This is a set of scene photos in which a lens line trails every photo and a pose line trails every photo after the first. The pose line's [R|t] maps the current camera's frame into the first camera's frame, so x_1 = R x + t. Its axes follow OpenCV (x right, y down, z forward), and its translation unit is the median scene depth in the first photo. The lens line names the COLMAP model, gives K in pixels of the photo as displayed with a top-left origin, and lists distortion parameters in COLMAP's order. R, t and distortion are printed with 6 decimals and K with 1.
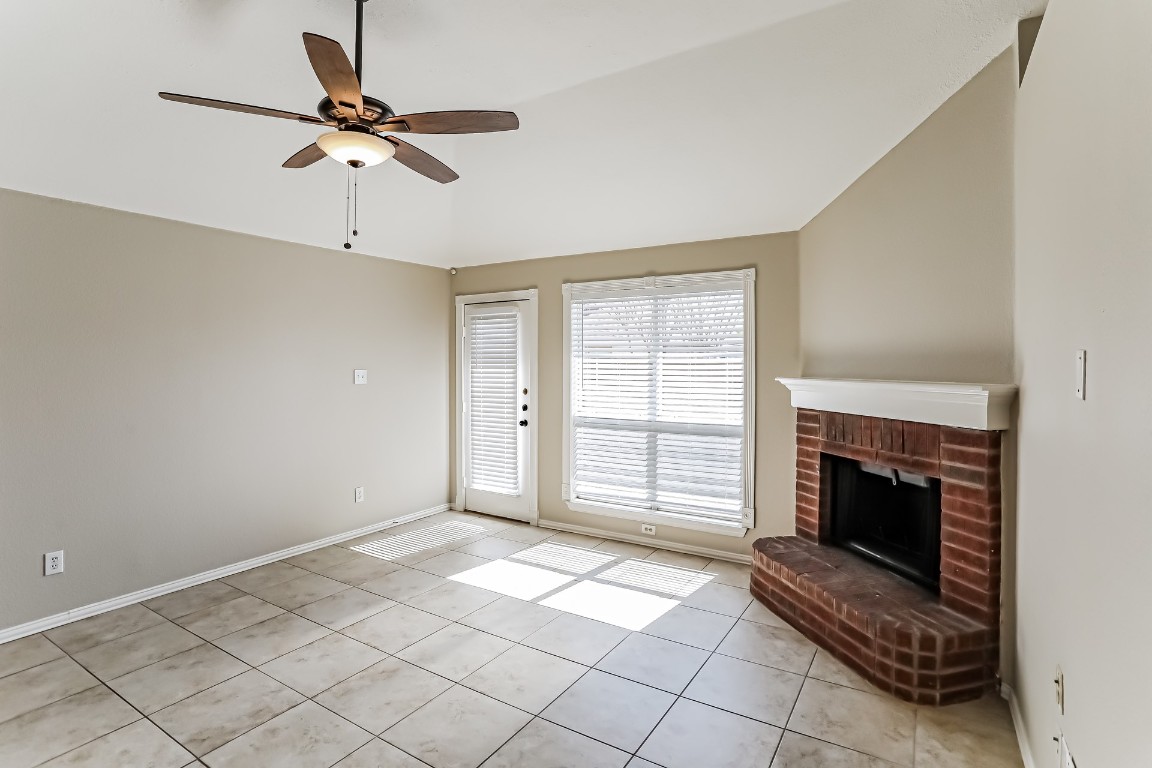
lens RADIAL K [[571.0, 0, 580.9], [0, 571.0, 370.5], [0, 0, 1]] dist [-0.021216, 0.001483]
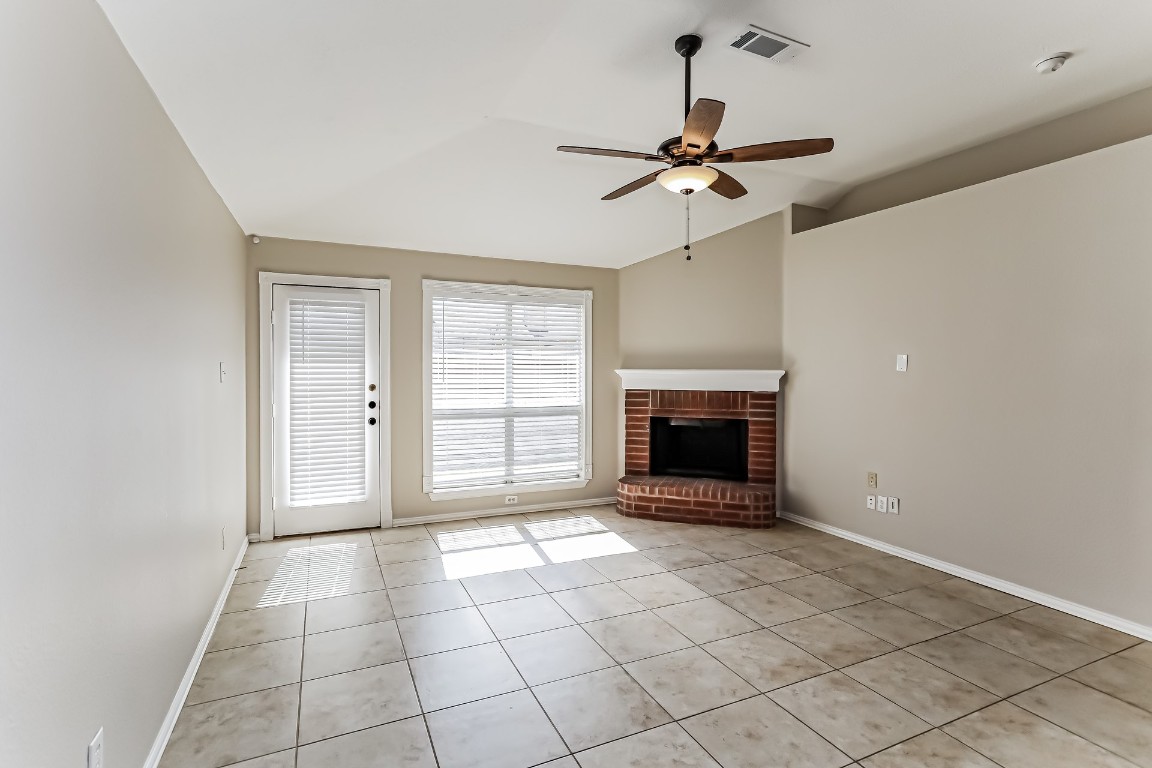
lens RADIAL K [[559.9, 0, 578.8], [0, 559.9, 362.5], [0, 0, 1]] dist [-0.044424, 0.035973]
pose [[0.551190, 0.003194, 0.834374, -0.823182], [0.003097, 0.999978, -0.005874, 0.002761], [-0.834374, 0.005821, 0.551168, 0.266551]]
